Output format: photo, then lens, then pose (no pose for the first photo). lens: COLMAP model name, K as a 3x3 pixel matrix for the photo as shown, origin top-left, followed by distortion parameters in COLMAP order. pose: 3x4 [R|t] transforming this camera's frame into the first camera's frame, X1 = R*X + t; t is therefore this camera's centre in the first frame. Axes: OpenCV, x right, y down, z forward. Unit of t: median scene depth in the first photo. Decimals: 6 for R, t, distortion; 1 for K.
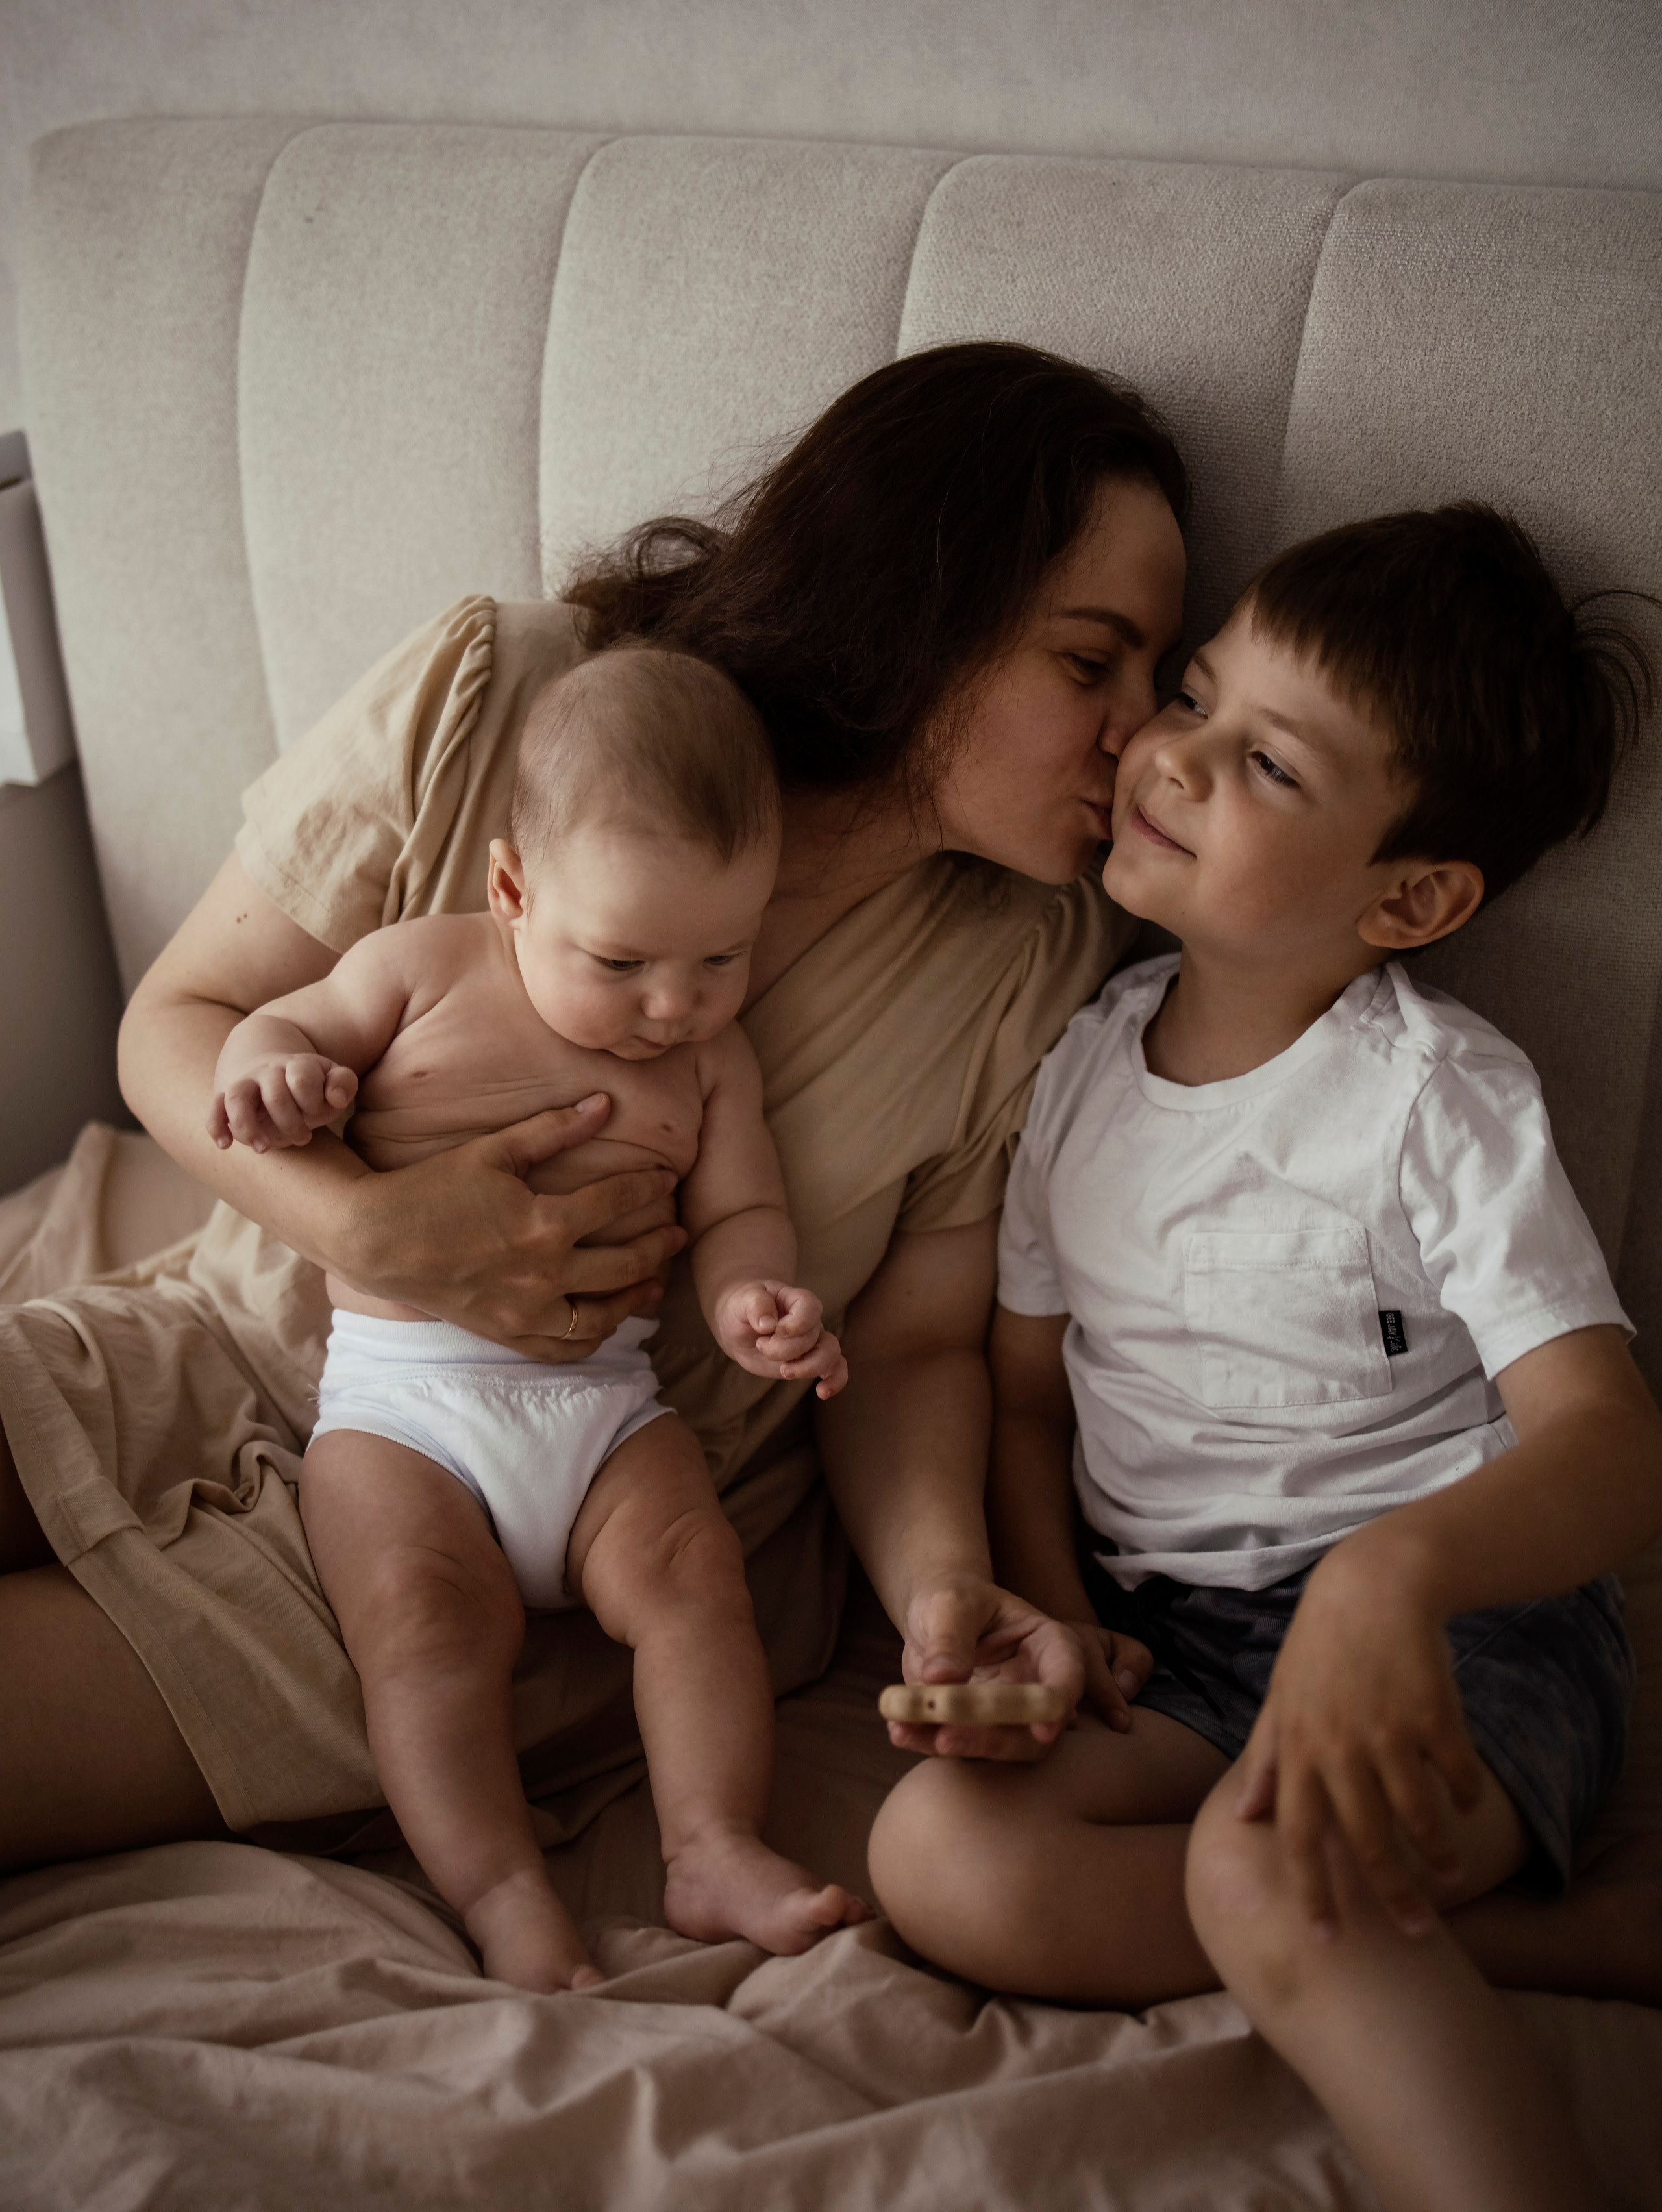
lens RADIAL K [[2461.7, 0, 824.7], [0, 2461.7, 1092.2], [0, 0, 1]] dist [-0.056390, 0.019396]
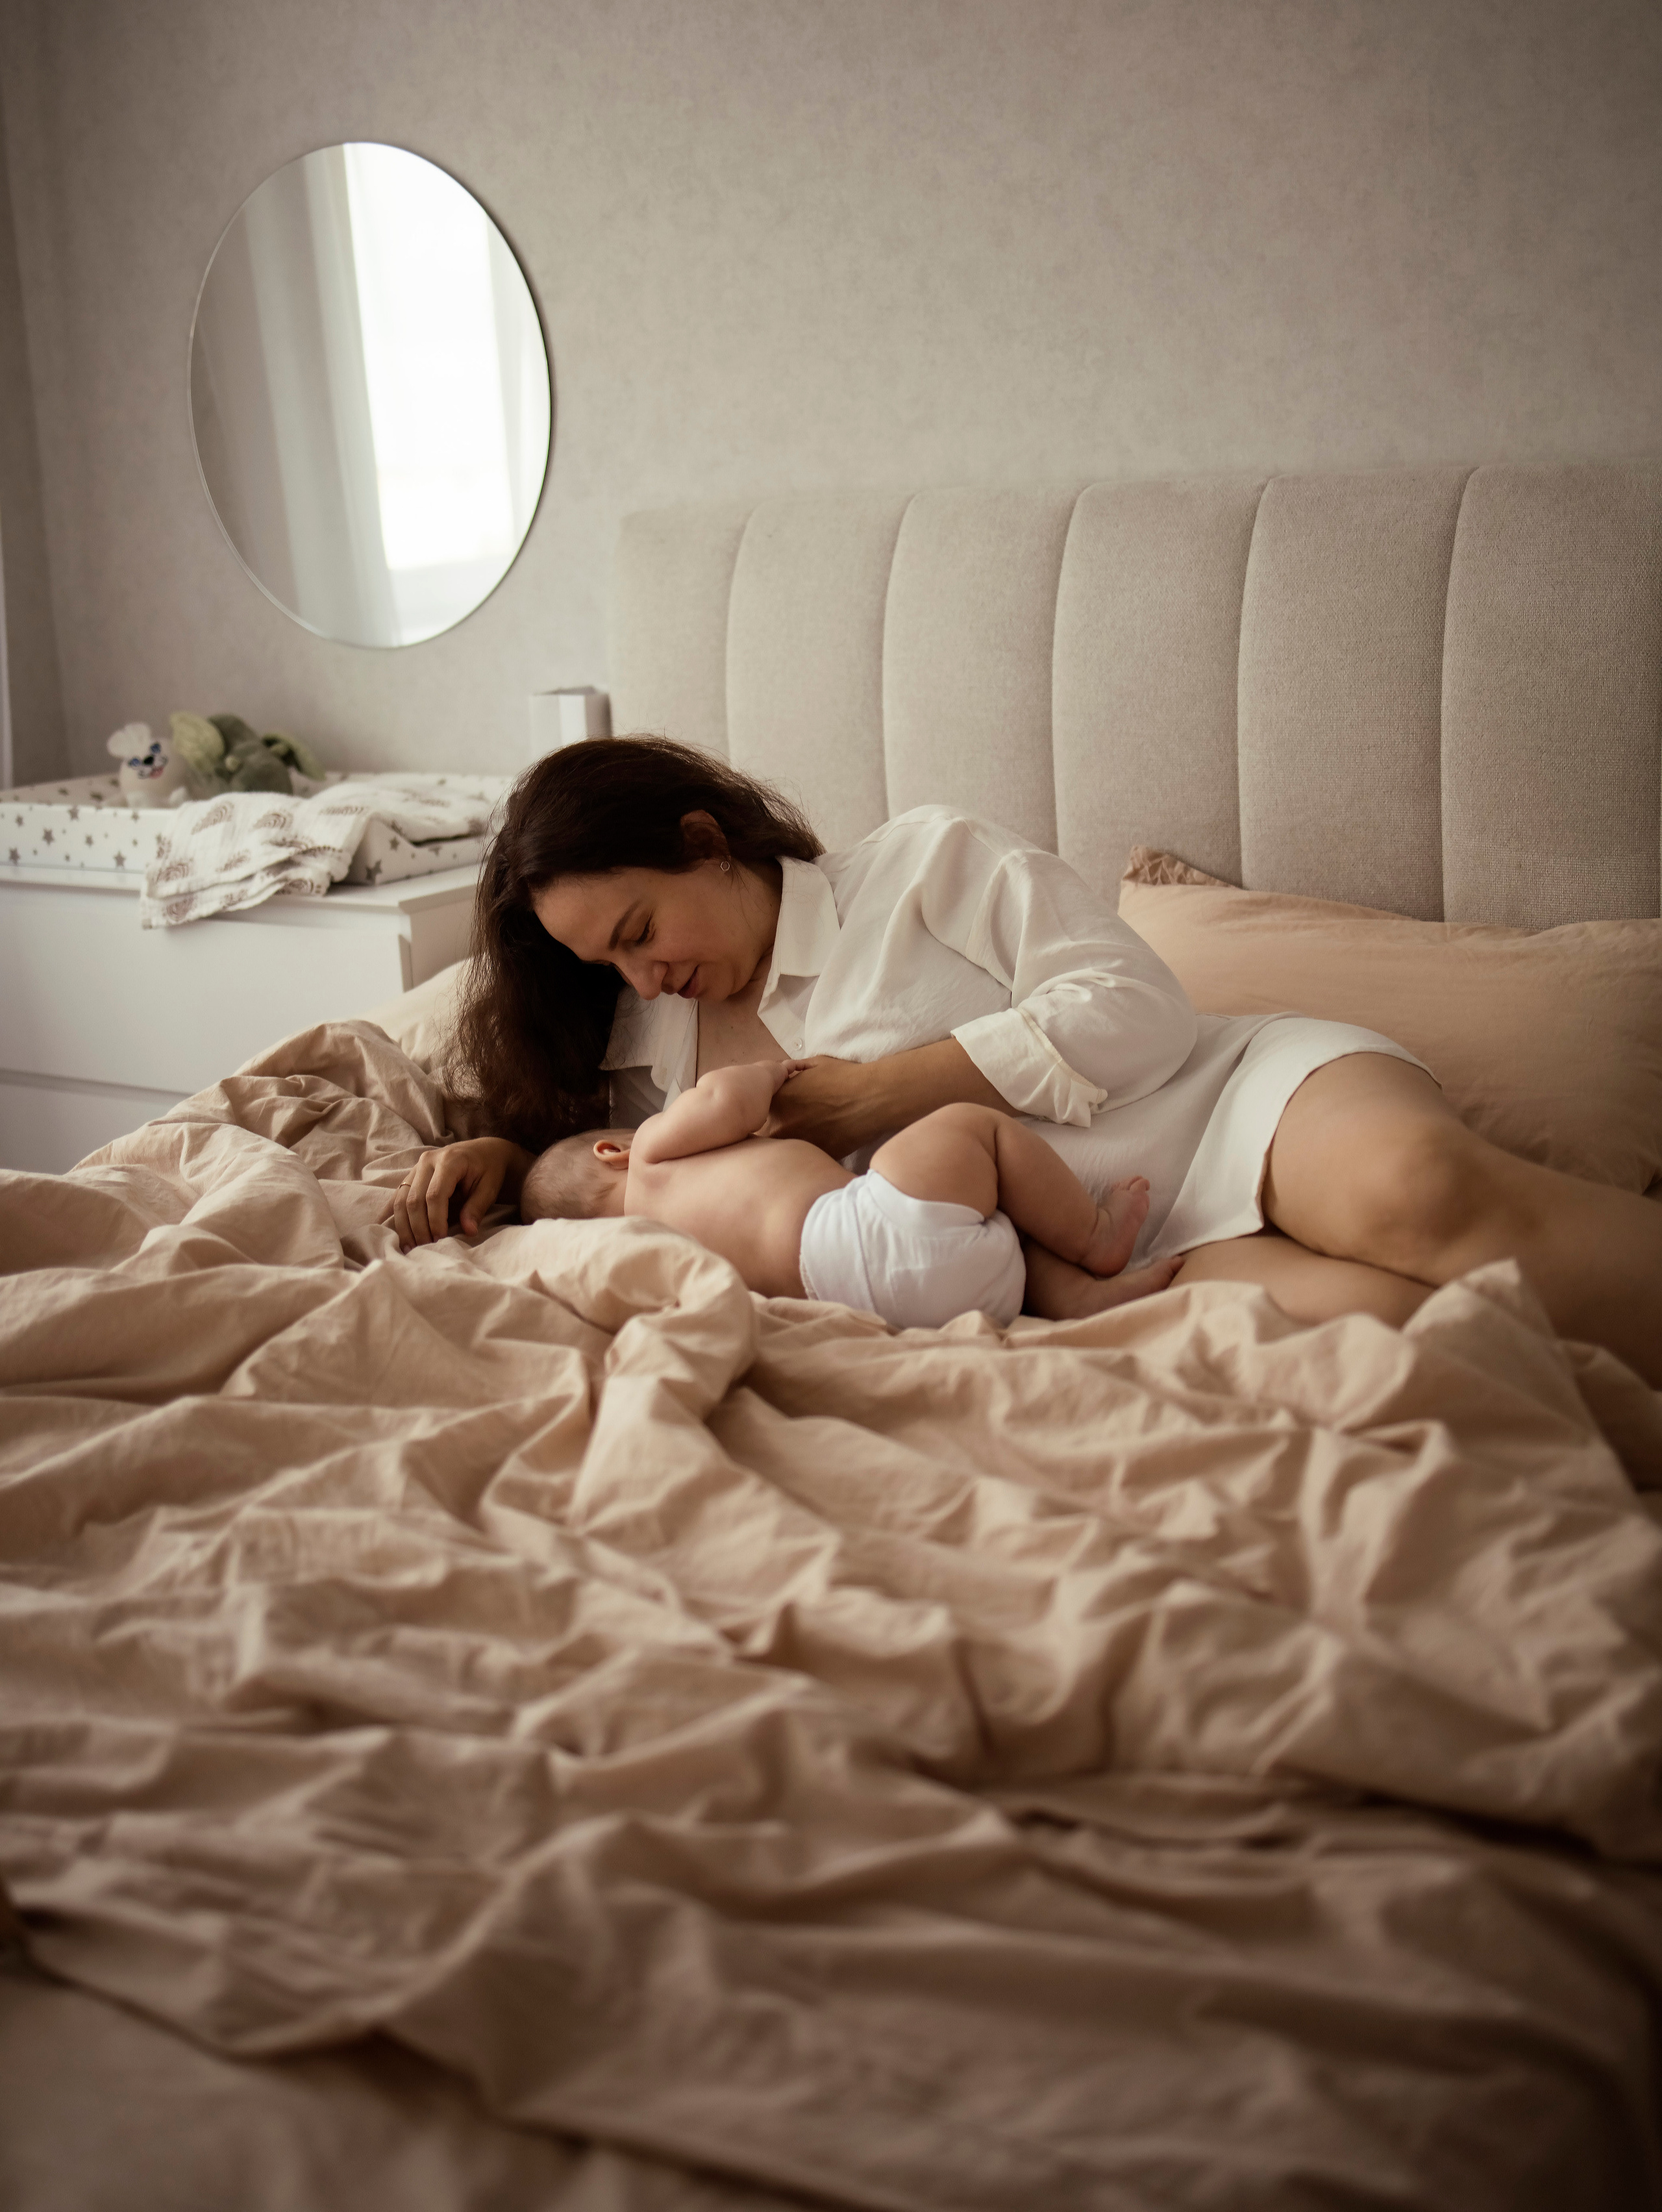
lens RADIAL K [[2461.7, 0, 824.7], [0, 2461.7, 1092.2], [0, 0, 1]] dist [-0.056390, 0.019396]
pose [[0.992408, 0.008083, -0.122722, 0.081784], [-0.041356, 0.961663, -0.271097, 0.633307], [0.115826, 0.274114, 0.954697, -0.791530]]
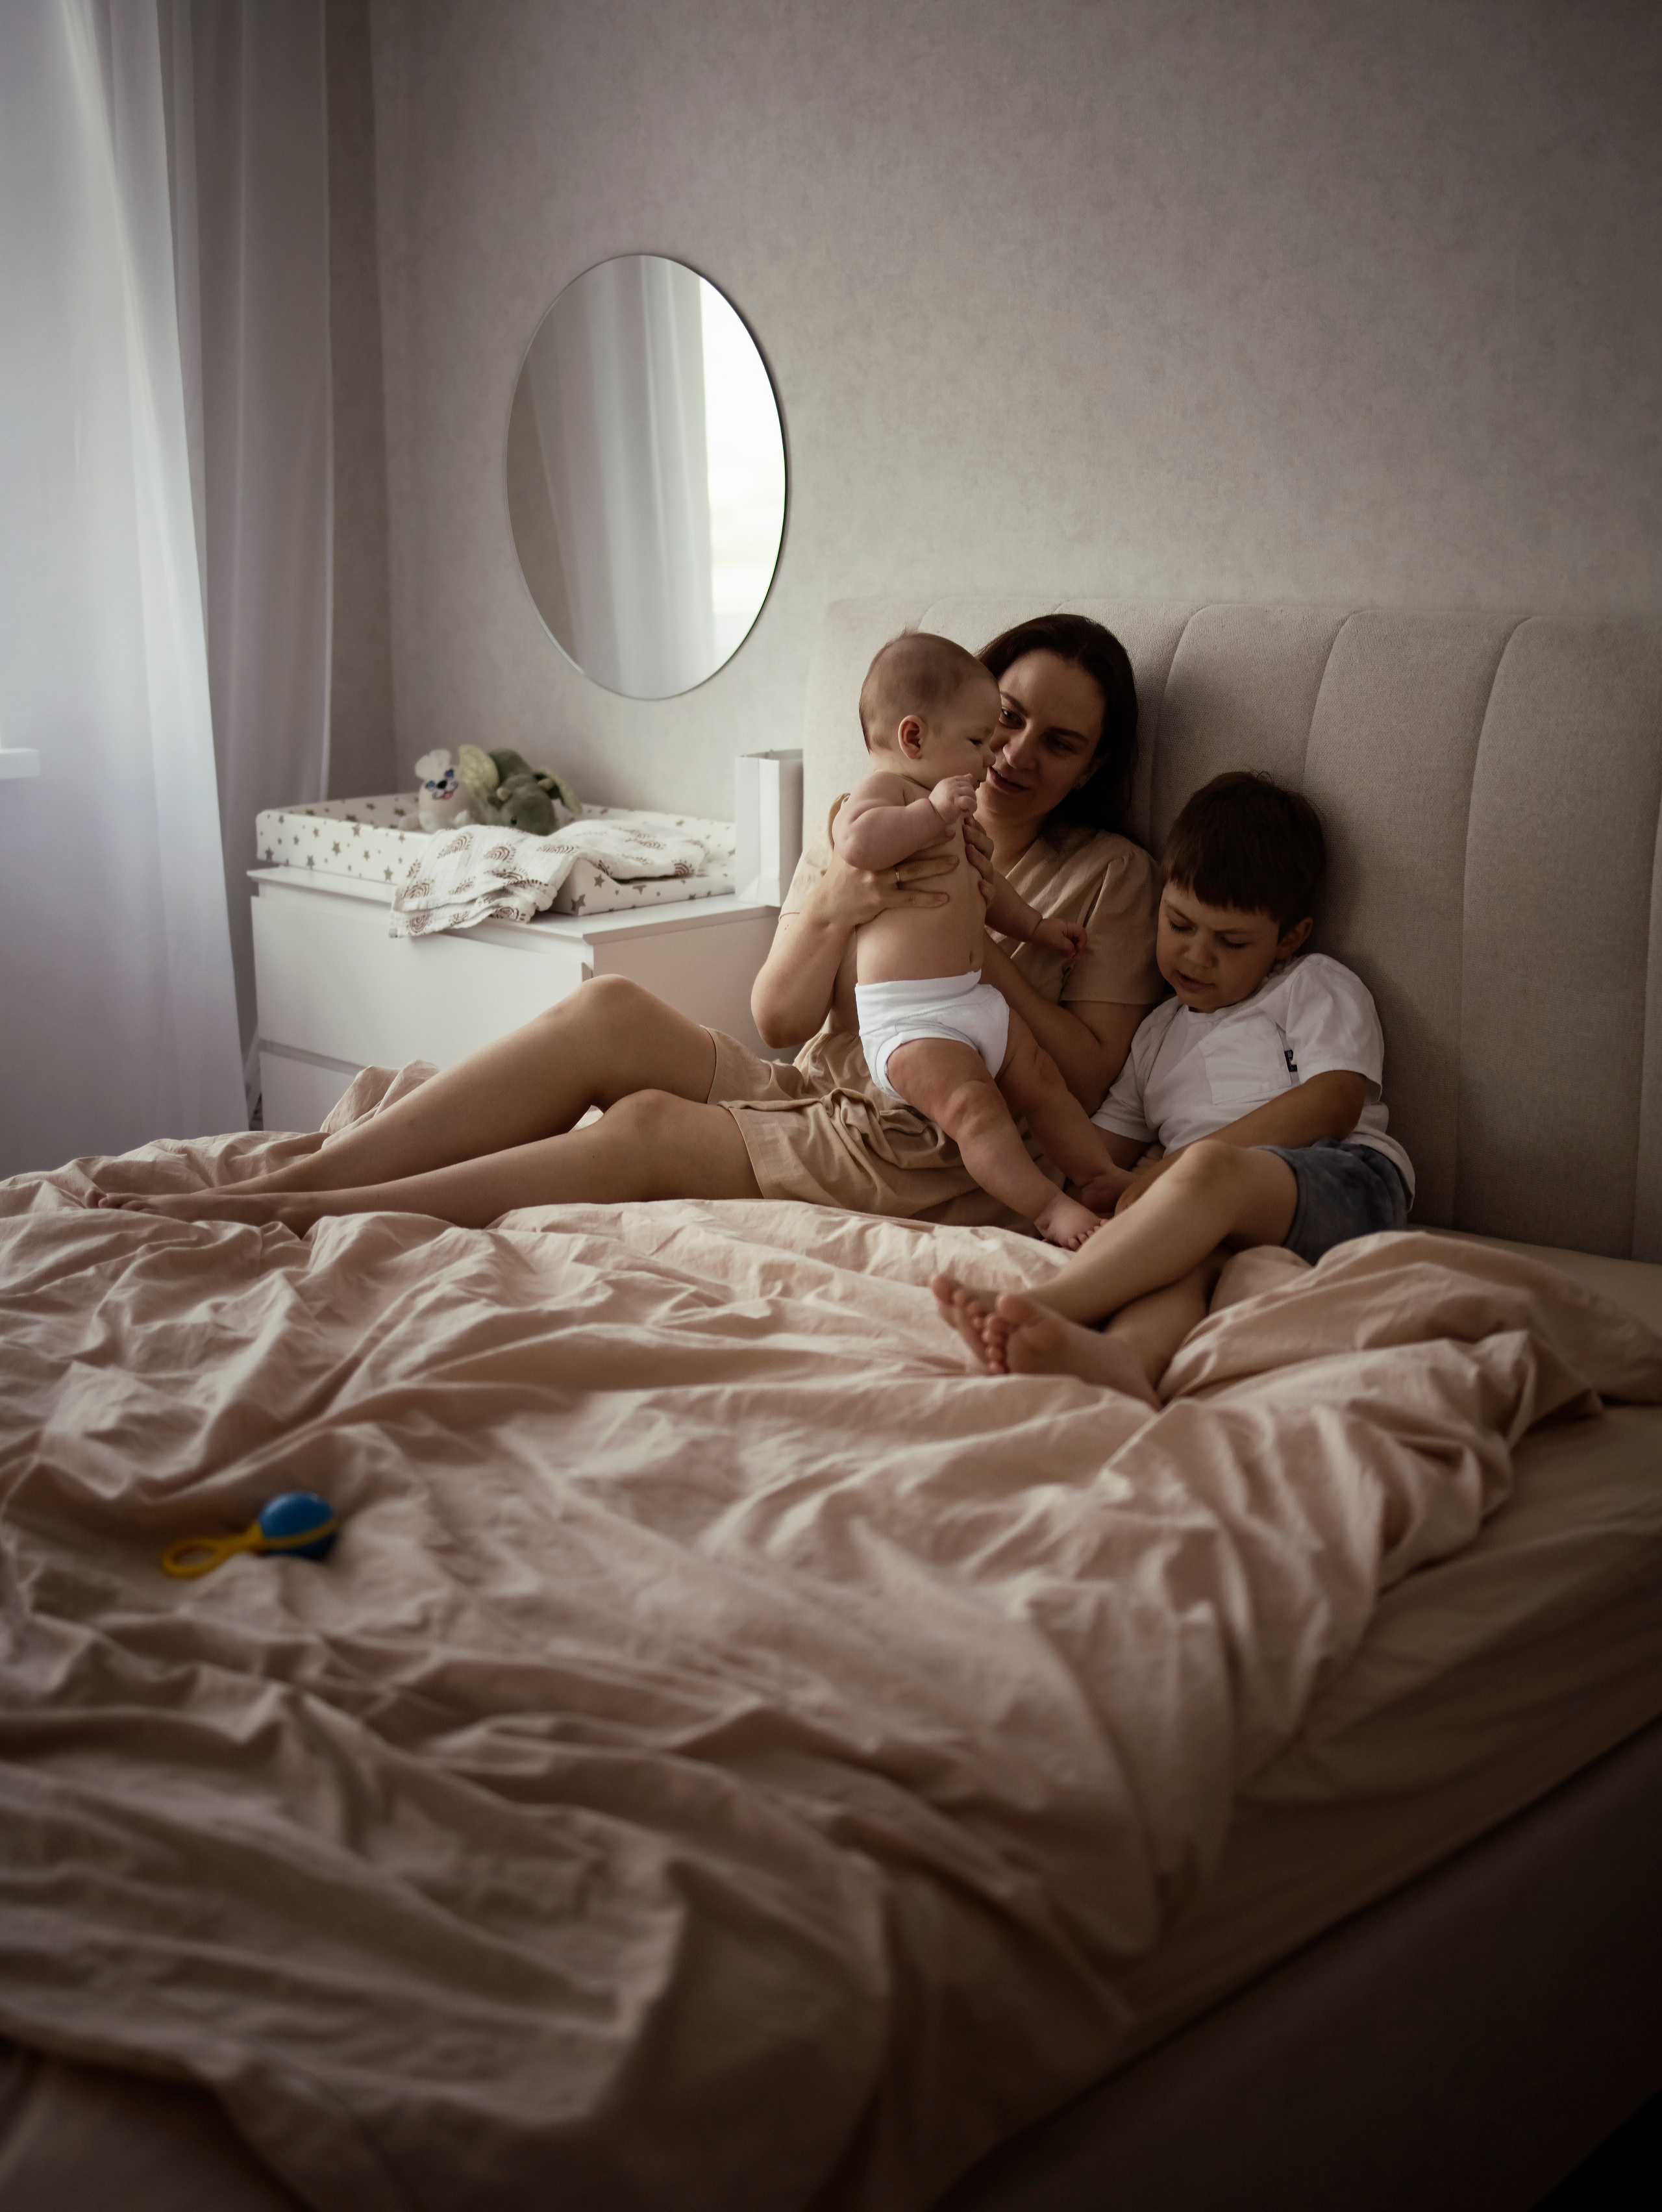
lens RADIAL K [[2461.7, 0, 824.7], [0, 2461.7, 1092.2], [0, 0, 1]] dist [-0.056390, 0.019396]
pose [[0.941919, 0.097950, -0.321238, 0.459000], [-0.182824, 0.951919, -0.245816, 0.619928], [0.281715, 0.290269, 0.914538, -0.960400]]
